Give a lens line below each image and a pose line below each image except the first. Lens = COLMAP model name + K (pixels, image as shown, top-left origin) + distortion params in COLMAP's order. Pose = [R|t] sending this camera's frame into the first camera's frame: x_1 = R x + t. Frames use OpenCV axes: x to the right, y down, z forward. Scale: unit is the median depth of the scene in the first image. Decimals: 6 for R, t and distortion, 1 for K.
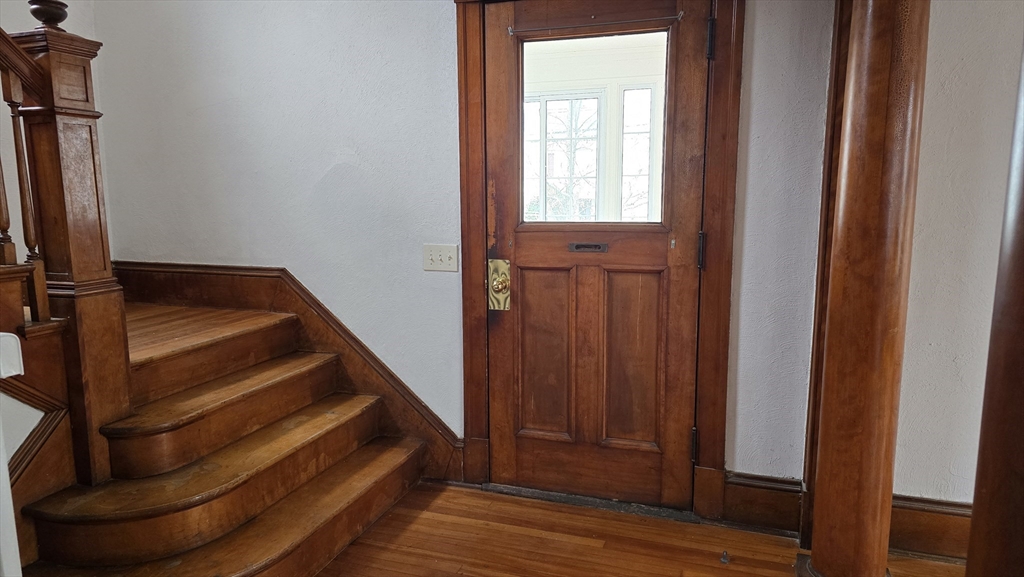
lens RADIAL K [[690.3, 0, 513.9], [0, 690.3, 294.1], [0, 0, 1]] dist [0.054234, -0.052185]
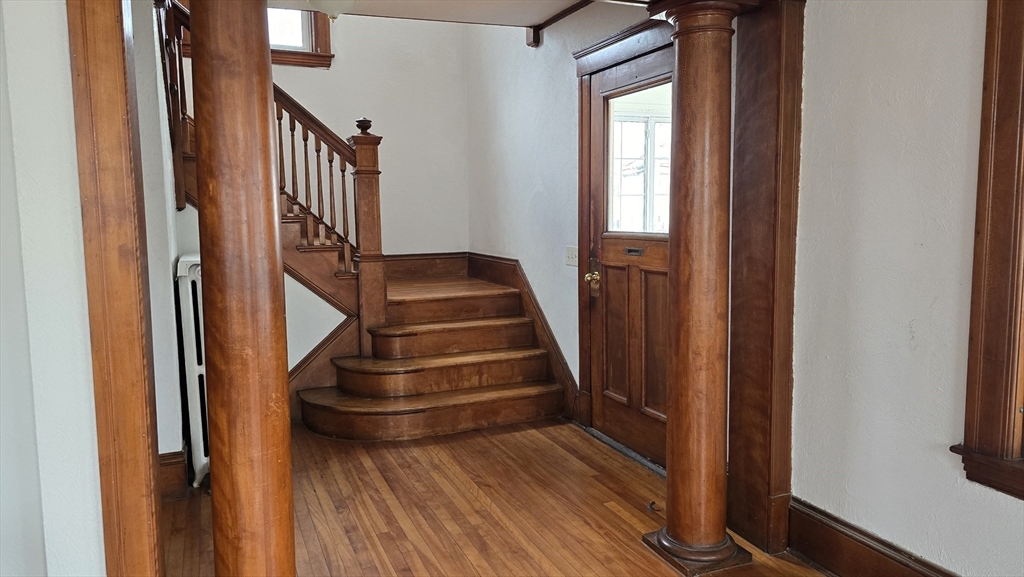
lens RADIAL K [[690.3, 0, 505.4], [0, 690.3, 280.7], [0, 0, 1]] dist [0.054234, -0.052185]
pose [[0.666458, 0.073610, -0.741900, 0.902487], [-0.102440, 0.994717, 0.006670, 0.001414], [0.738471, 0.071555, 0.670478, -0.033516]]
